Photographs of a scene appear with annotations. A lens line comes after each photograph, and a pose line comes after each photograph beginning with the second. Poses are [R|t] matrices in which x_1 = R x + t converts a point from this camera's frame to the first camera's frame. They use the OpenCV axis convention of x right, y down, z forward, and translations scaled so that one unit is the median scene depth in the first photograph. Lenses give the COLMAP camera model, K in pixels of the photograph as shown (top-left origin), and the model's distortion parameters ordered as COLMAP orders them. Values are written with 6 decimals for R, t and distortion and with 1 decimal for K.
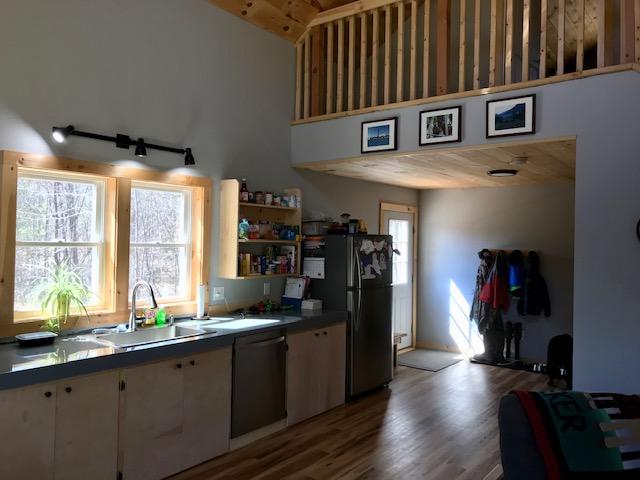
lens RADIAL K [[526.6, 0, 322.8], [0, 526.6, 237.8], [0, 0, 1]] dist [0.040640, -0.054407]
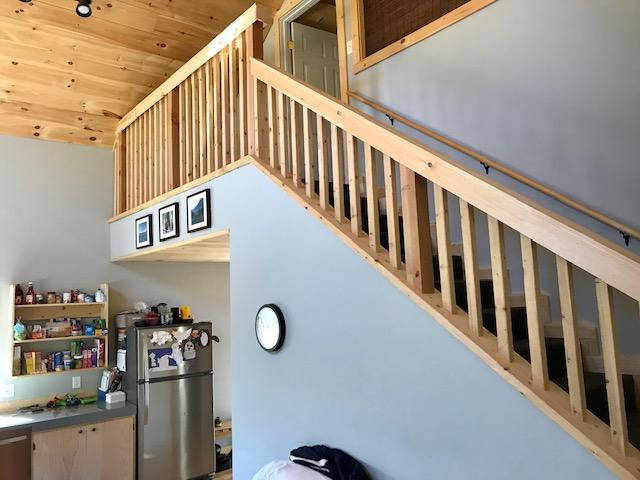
lens RADIAL K [[526.6, 0, 244.5], [0, 526.6, 245.7], [0, 0, 1]] dist [0.040640, -0.054407]
pose [[0.960745, -0.085297, -0.263995, 0.599416], [0.057431, 0.992099, -0.111541, -0.041935], [0.271423, 0.092001, 0.958053, 0.065896]]
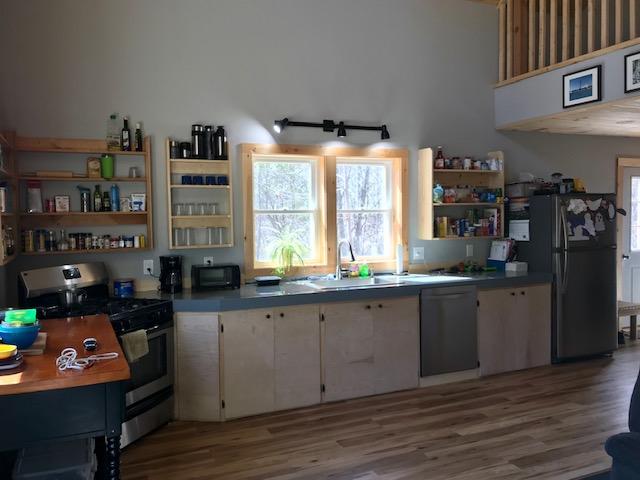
lens RADIAL K [[526.6, 0, 303.7], [0, 526.6, 236.3], [0, 0, 1]] dist [0.040640, -0.054407]
pose [[0.876440, -0.011618, -0.481371, 0.129036], [0.035043, 0.998597, 0.039701, 0.018168], [0.480235, -0.051664, 0.875617, -0.087046]]
